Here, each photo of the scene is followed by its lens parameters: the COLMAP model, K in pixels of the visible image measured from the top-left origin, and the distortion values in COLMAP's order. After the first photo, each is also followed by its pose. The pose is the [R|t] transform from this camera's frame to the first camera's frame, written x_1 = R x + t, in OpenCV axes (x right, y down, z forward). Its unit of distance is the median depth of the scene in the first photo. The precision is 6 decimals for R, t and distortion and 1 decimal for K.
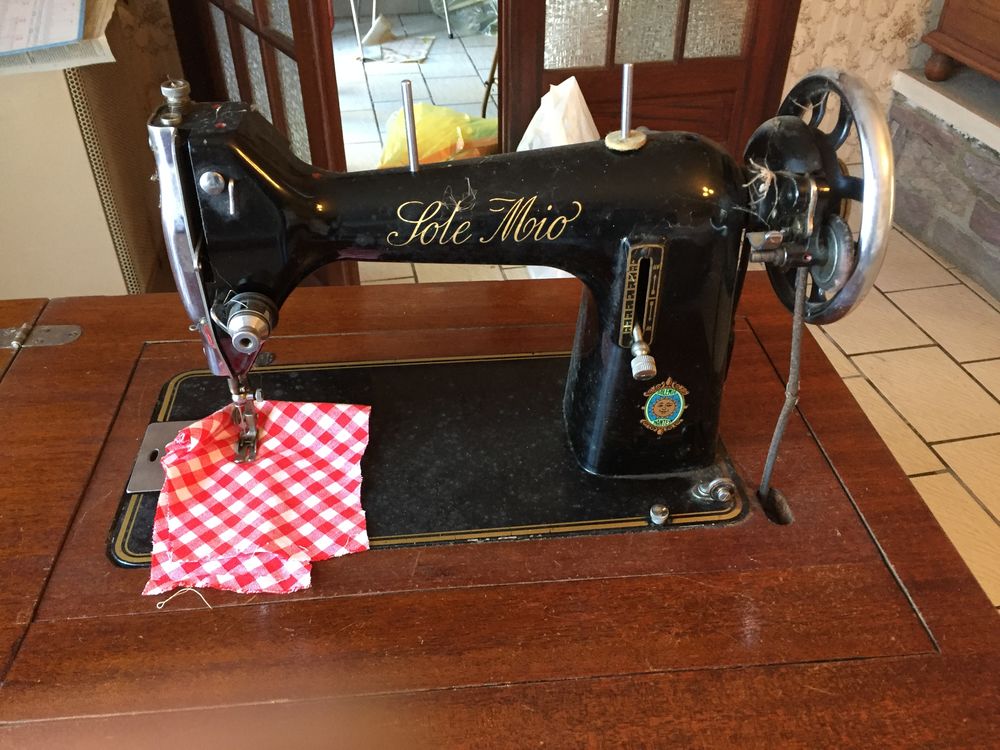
lens RADIAL K [[873.9, 0, 500.0], [0, 873.9, 375.0], [0, 0, 1]] dist [0.003256, 0.001896]
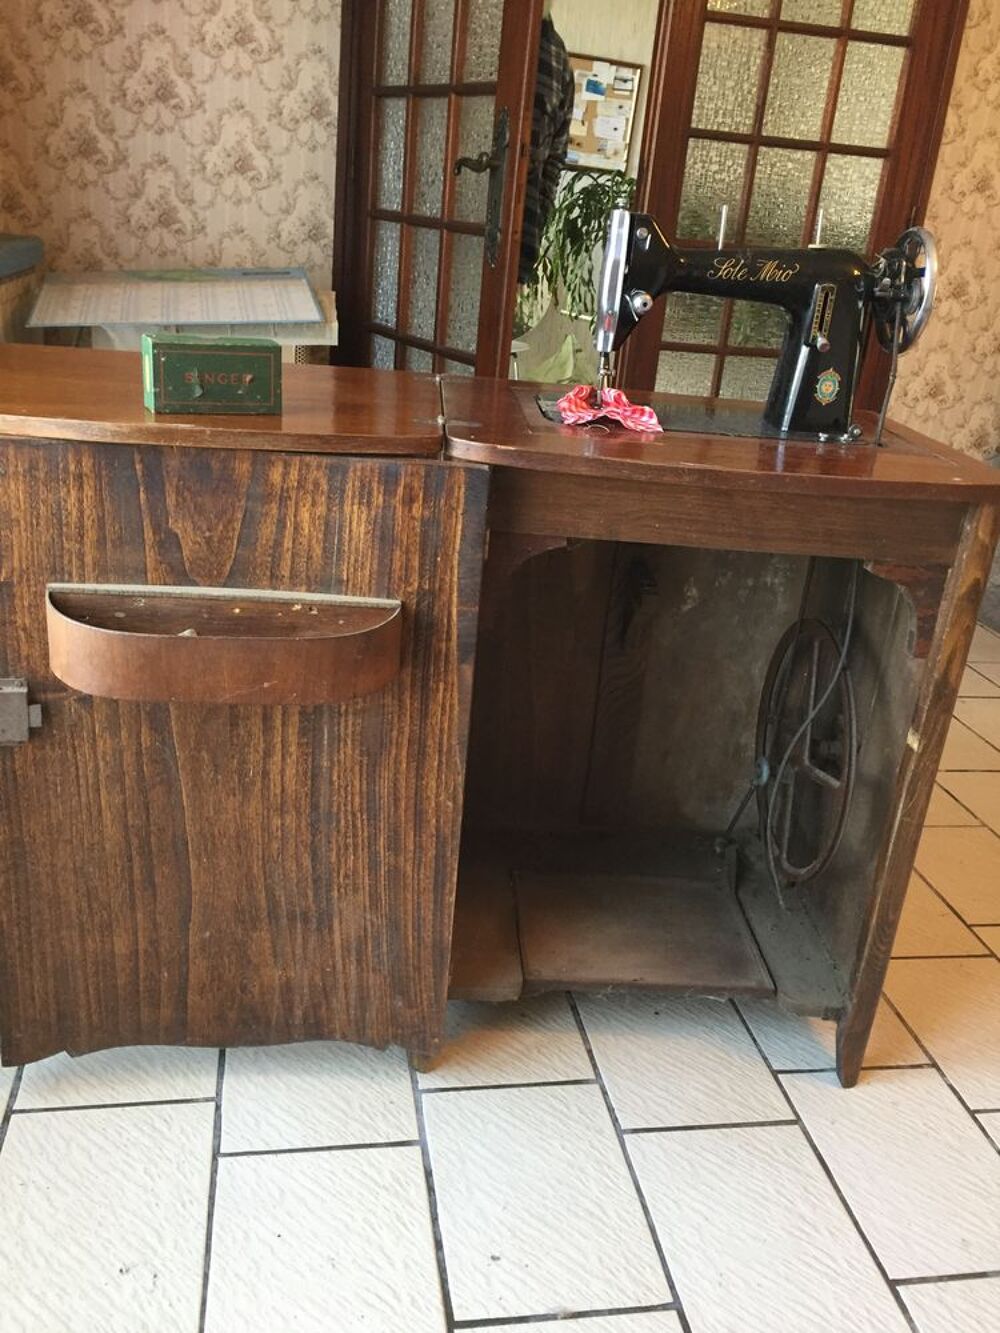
lens RADIAL K [[1164.9, 0, 500.0], [0, 1164.9, 666.5], [0, 0, 1]] dist [0.003256, 0.001896]
pose [[0.994864, 0.101037, 0.006081, -0.487609], [-0.095634, 0.957945, -0.270548, 1.396701], [-0.033160, 0.268577, 0.962687, -1.302528]]
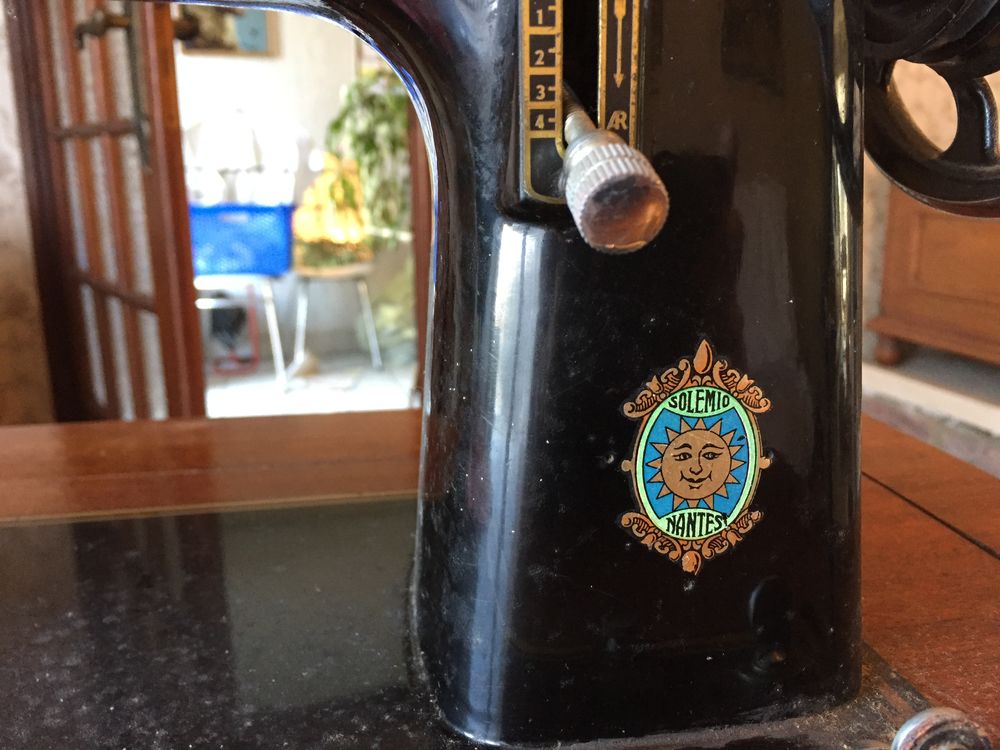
lens RADIAL K [[873.9, 0, 500.0], [0, 873.9, 375.0], [0, 0, 1]] dist [0.003256, 0.001896]
pose [[0.997566, -0.032818, 0.061520, 0.102916], [0.054976, 0.912907, -0.404447, 0.125460], [-0.042889, 0.406845, 0.912490, 0.712303]]
